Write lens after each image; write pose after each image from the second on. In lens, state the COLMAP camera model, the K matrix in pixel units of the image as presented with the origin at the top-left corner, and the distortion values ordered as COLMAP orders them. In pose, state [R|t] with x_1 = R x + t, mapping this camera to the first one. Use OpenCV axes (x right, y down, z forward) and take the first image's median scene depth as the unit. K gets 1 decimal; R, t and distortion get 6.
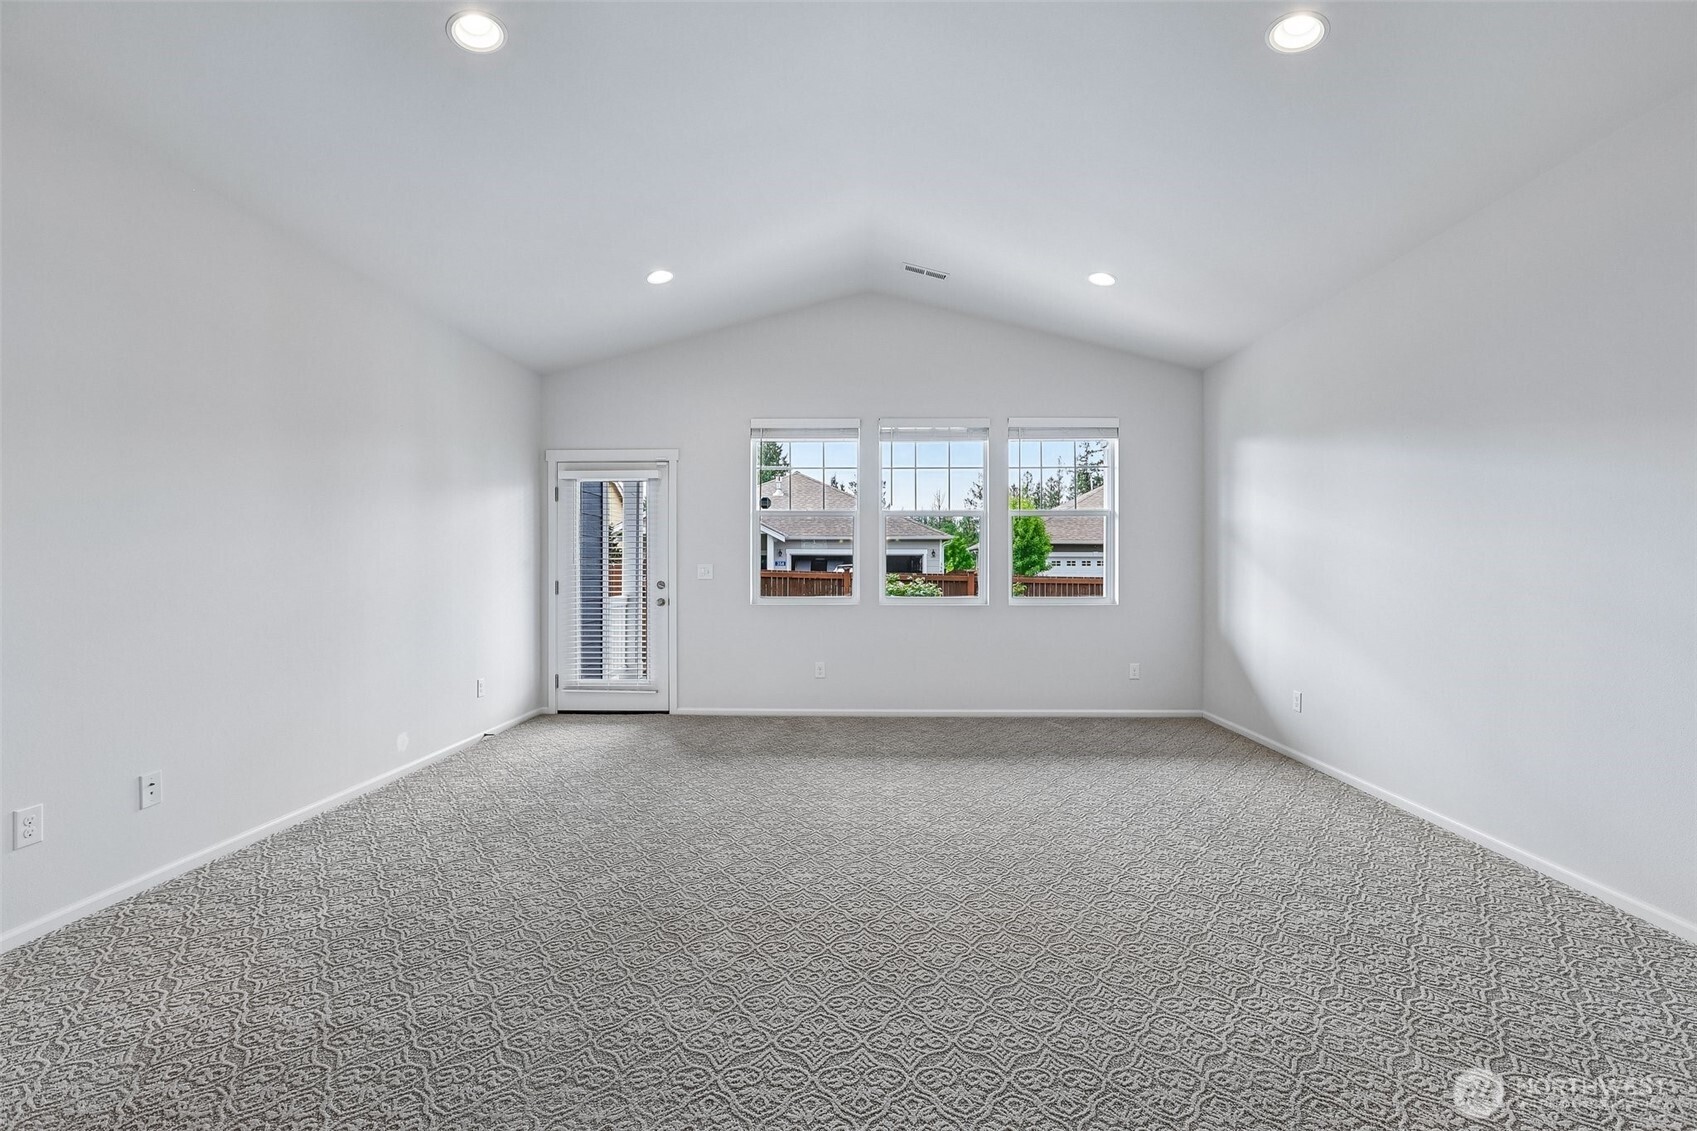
lens RADIAL K [[769.1, 0, 886.8], [0, 769.1, 583.2], [0, 0, 1]] dist [0.003463, -0.001462]
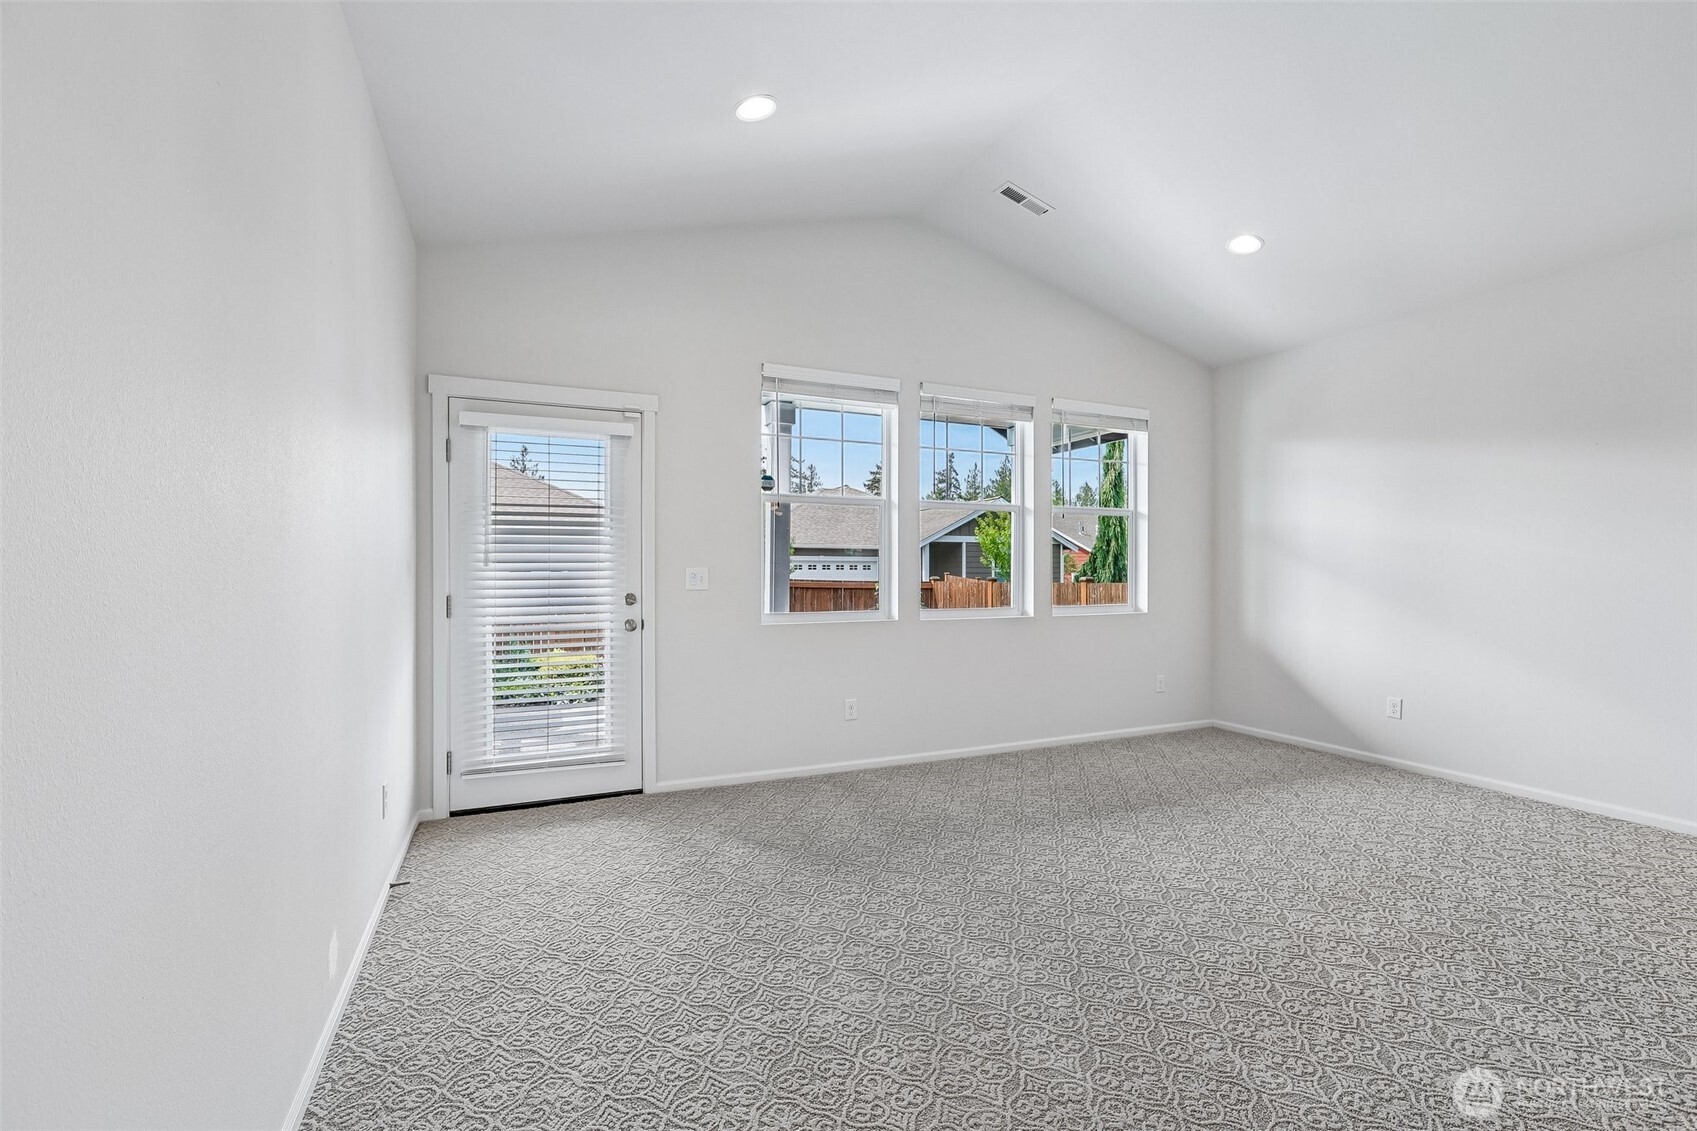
lens RADIAL K [[769.1, 0, 833.4], [0, 769.1, 581.6], [0, 0, 1]] dist [0.003463, -0.001462]
pose [[0.895217, -0.005814, 0.445592, -0.430567], [0.008806, 0.999950, -0.004646, -0.007987], [-0.445543, 0.008083, 0.895224, 0.333699]]
